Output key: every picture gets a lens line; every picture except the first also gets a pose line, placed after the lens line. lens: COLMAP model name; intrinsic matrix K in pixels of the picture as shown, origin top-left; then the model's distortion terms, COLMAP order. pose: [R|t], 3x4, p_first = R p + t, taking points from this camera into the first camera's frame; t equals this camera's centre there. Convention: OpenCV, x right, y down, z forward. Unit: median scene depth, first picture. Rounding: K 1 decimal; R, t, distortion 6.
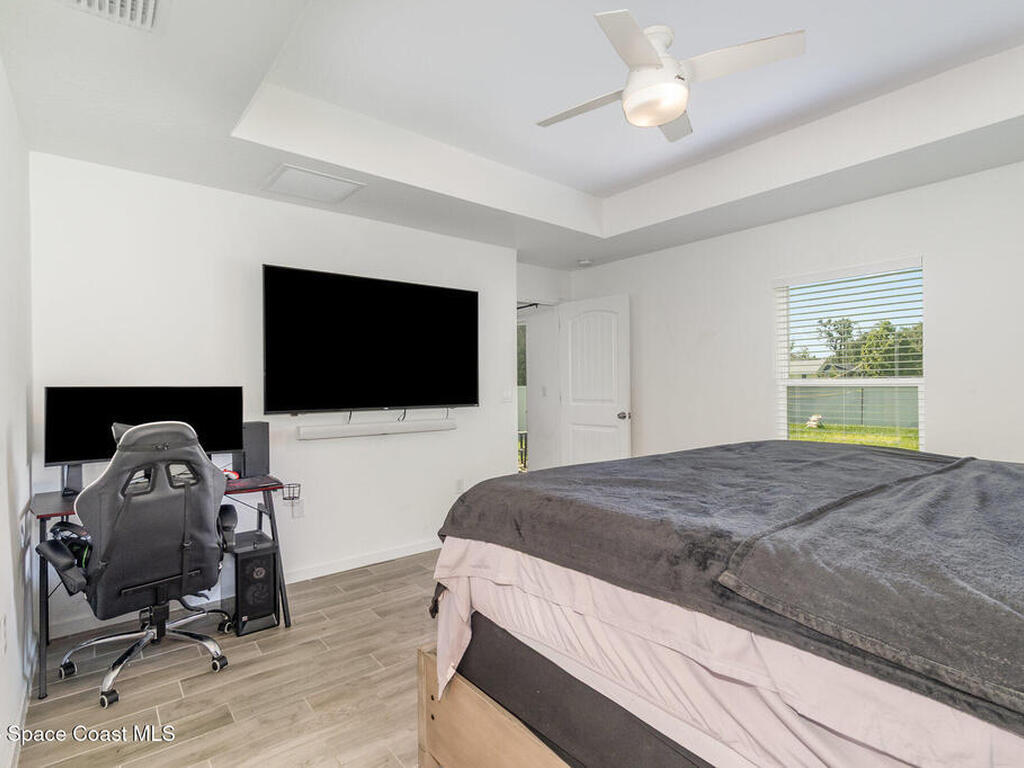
lens RADIAL K [[515.3, 0, 512.0], [0, 515.3, 384.0], [0, 0, 1]] dist [-0.000148, -0.000012]
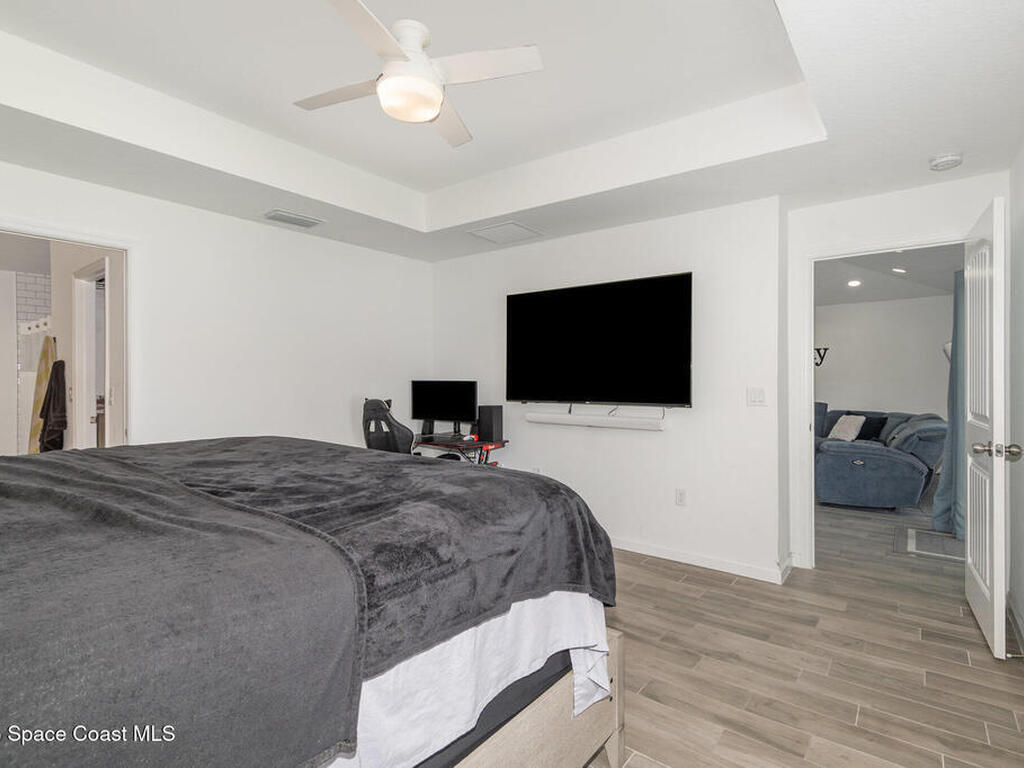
lens RADIAL K [[515.3, 0, 512.0], [0, 515.3, 384.0], [0, 0, 1]] dist [-0.000148, -0.000012]
pose [[0.216884, 0.017940, -0.976033, 0.899576], [0.002540, 0.999817, 0.018942, -0.015976], [0.976194, -0.006587, 0.216799, 0.679229]]
